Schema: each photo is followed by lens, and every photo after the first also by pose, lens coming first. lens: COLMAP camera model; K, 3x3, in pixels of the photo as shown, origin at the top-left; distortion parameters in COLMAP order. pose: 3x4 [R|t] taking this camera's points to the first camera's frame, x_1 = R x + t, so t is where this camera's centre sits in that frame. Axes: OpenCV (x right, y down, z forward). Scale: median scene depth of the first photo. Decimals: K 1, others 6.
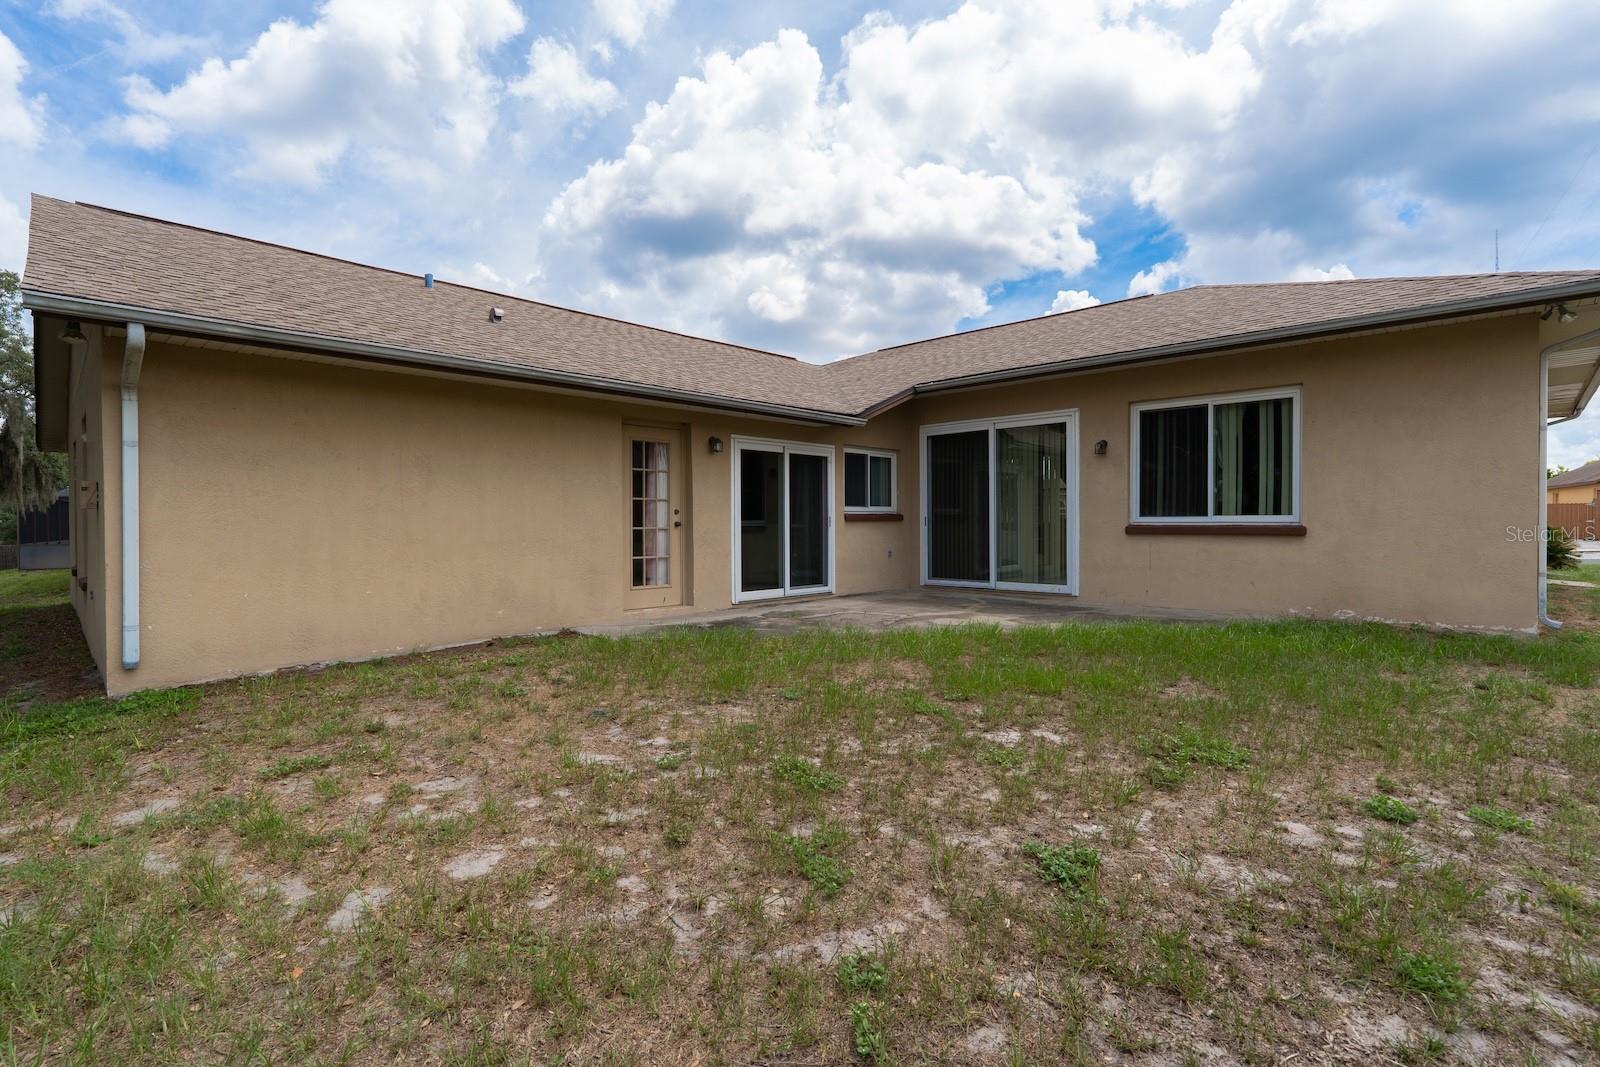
lens RADIAL K [[722.9, 0, 800.0], [0, 722.9, 533.5], [0, 0, 1]] dist [0.000910, 0.000553]
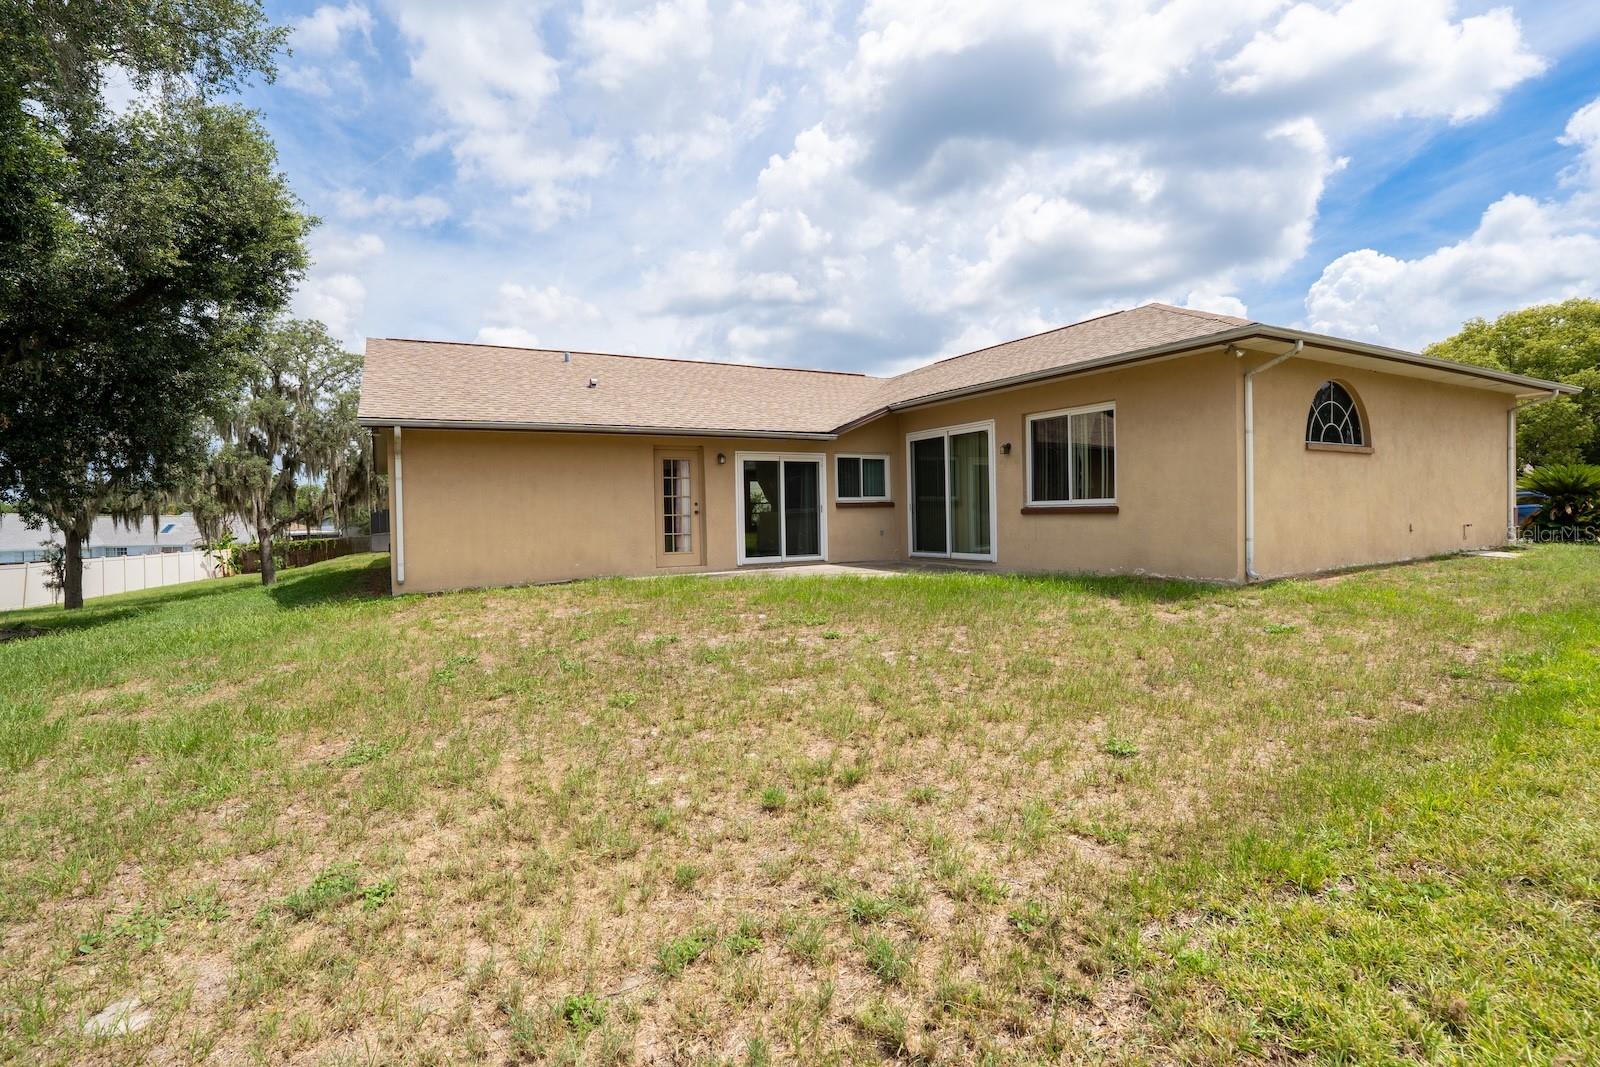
lens RADIAL K [[729.9, 0, 793.2], [0, 729.9, 527.3], [0, 0, 1]] dist [-0.003677, 0.001042]
pose [[0.955933, -0.009564, -0.293429, 0.444386], [0.011984, 0.999907, 0.006451, 0.010336], [0.293340, -0.009683, 0.955959, -0.389748]]
